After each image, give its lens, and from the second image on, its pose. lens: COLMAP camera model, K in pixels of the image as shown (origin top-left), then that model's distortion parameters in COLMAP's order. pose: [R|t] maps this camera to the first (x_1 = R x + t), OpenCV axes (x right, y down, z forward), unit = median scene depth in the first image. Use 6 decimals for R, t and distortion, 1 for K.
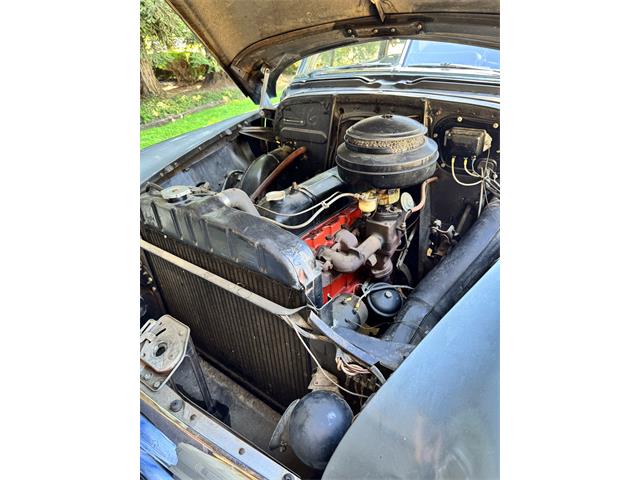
lens RADIAL K [[346.2, 0, 320.0], [0, 346.2, 240.0], [0, 0, 1]] dist [0.040673, -0.048232]
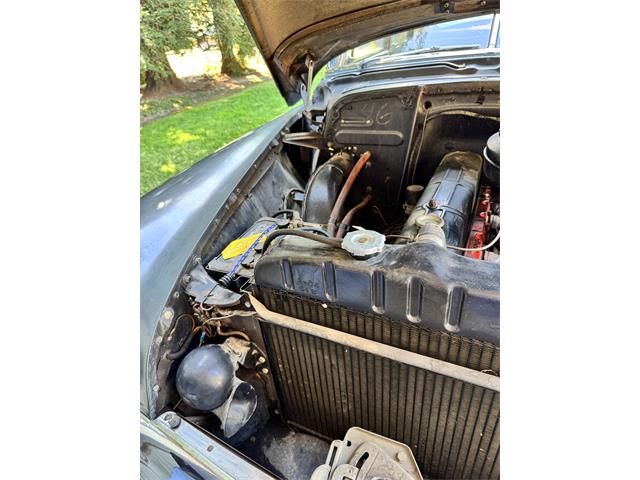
lens RADIAL K [[346.2, 0, 320.0], [0, 346.2, 240.0], [0, 0, 1]] dist [0.040673, -0.048232]
pose [[0.981971, -0.121933, 0.144451, -0.314084], [0.122184, 0.992482, 0.007168, -0.082687], [-0.144239, 0.010611, 0.989486, 0.204591]]
